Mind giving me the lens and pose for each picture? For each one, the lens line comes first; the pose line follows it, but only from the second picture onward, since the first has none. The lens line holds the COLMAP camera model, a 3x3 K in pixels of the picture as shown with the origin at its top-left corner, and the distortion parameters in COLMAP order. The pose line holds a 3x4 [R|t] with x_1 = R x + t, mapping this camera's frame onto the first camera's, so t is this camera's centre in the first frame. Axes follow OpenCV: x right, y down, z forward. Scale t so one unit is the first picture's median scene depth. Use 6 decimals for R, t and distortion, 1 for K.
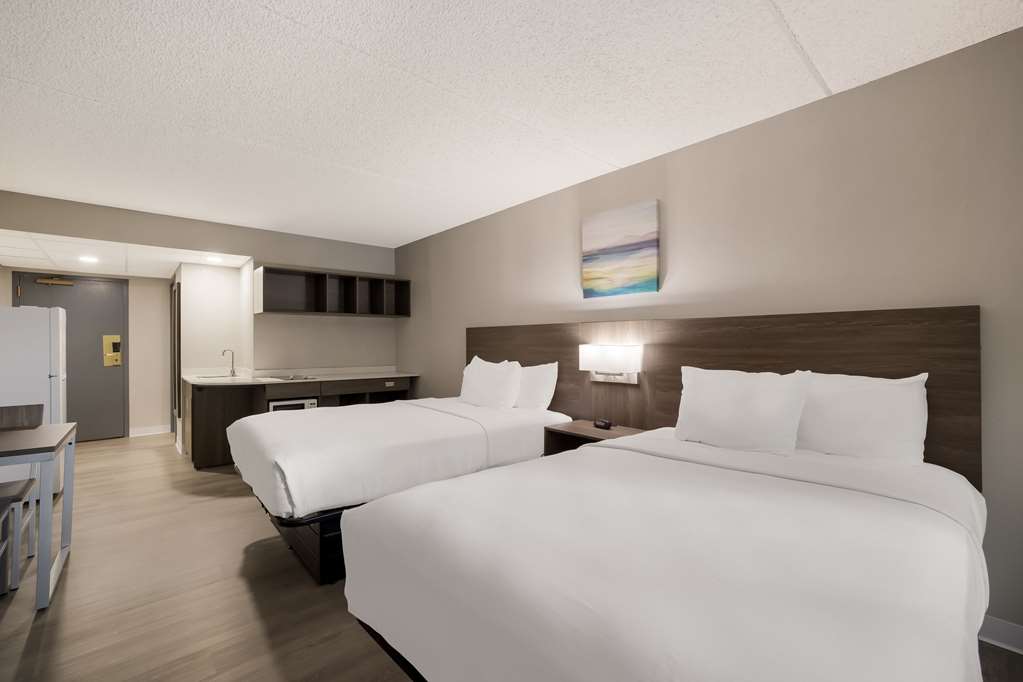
lens RADIAL K [[440.3, 0, 511.8], [0, 440.3, 341.4], [0, 0, 1]] dist [-0.029492, -0.000475]
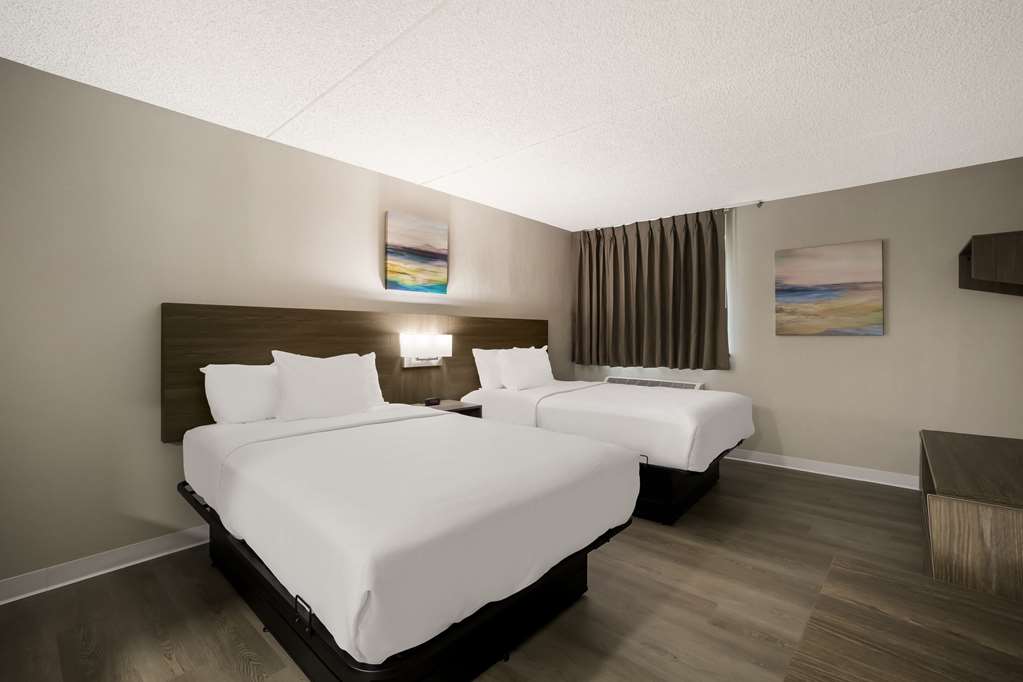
lens RADIAL K [[440.3, 0, 505.7], [0, 440.3, 334.9], [0, 0, 1]] dist [-0.029492, -0.000475]
pose [[-0.133165, 0.001679, 0.991093, -0.954012], [-0.004343, 0.999988, -0.002278, 0.010493], [-0.991084, -0.004608, -0.133156, 0.933111]]
